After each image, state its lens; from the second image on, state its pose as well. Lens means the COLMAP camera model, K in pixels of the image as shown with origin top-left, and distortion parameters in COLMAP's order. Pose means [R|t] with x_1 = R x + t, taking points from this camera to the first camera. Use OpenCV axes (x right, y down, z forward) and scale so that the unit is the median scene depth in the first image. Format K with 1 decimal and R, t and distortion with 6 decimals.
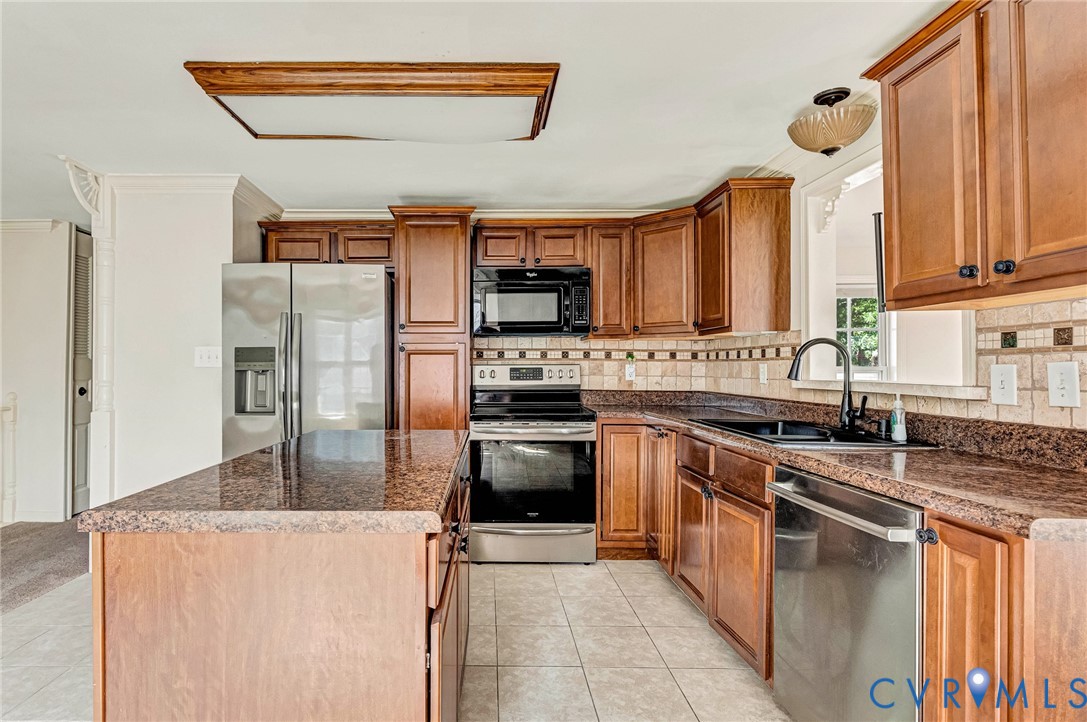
lens RADIAL K [[539.5, 0, 503.8], [0, 539.5, 363.9], [0, 0, 1]] dist [0.004093, -0.000463]
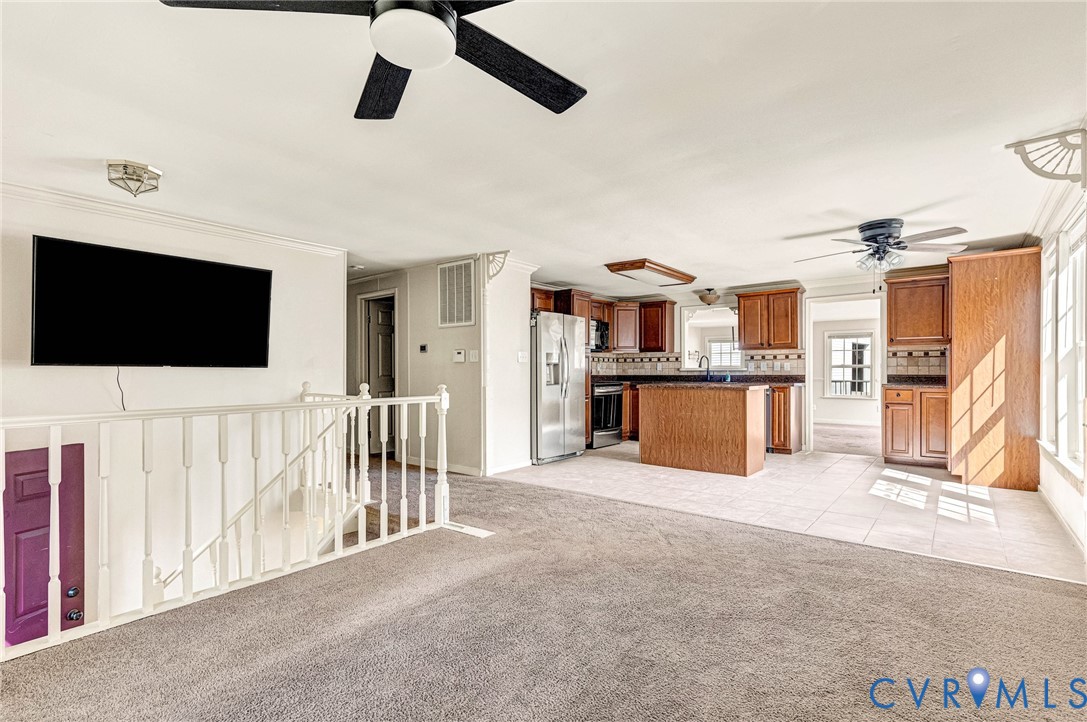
lens RADIAL K [[519.5, 0, 558.0], [0, 519.5, 372.2], [0, 0, 1]] dist [0.014196, -0.000341]
pose [[0.609238, -0.003646, 0.792979, -1.901442], [-0.000755, 0.999986, 0.005178, 0.030784], [-0.792987, -0.003753, 0.609227, -0.220065]]
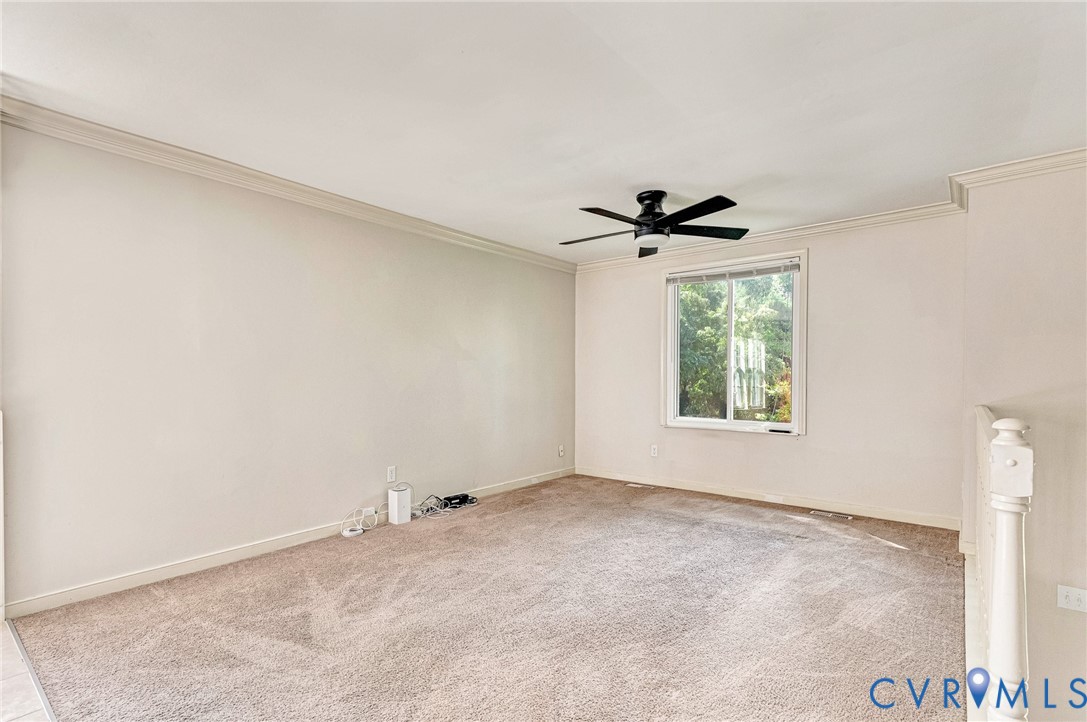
lens RADIAL K [[519.5, 0, 549.0], [0, 519.5, 389.8], [0, 0, 1]] dist [0.014196, -0.000341]
pose [[-0.622999, 0.022791, -0.781890, -0.660321], [0.004688, 0.999666, 0.025404, 0.032090], [0.782208, 0.012161, -0.622898, 0.650954]]
